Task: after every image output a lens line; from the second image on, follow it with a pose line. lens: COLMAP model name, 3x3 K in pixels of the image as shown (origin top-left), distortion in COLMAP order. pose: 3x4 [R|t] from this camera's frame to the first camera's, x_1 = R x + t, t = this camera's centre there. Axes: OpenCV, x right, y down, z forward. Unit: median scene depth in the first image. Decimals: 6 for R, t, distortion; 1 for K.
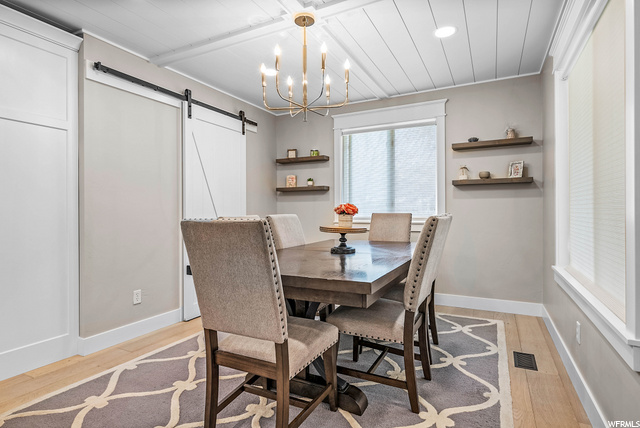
lens RADIAL K [[335.6, 0, 321.0], [0, 335.6, 211.0], [0, 0, 1]] dist [-0.000767, 0.000720]
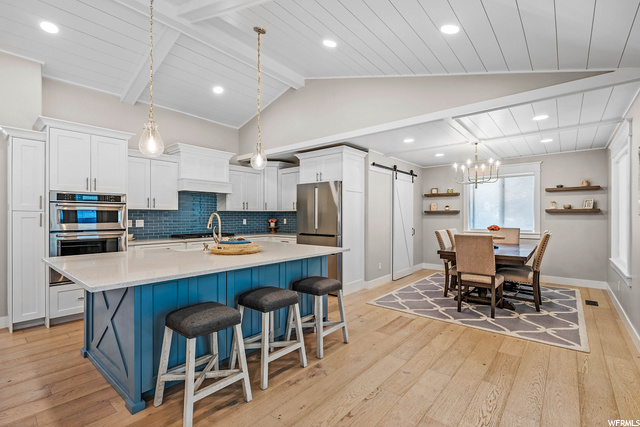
lens RADIAL K [[295.4, 0, 318.7], [0, 295.4, 217.5], [0, 0, 1]] dist [0.001673, -0.000157]
pose [[0.974844, 0.004518, -0.222844, -0.439609], [-0.003147, 0.999974, 0.006507, -0.059576], [0.222867, -0.005642, 0.974833, -0.804520]]
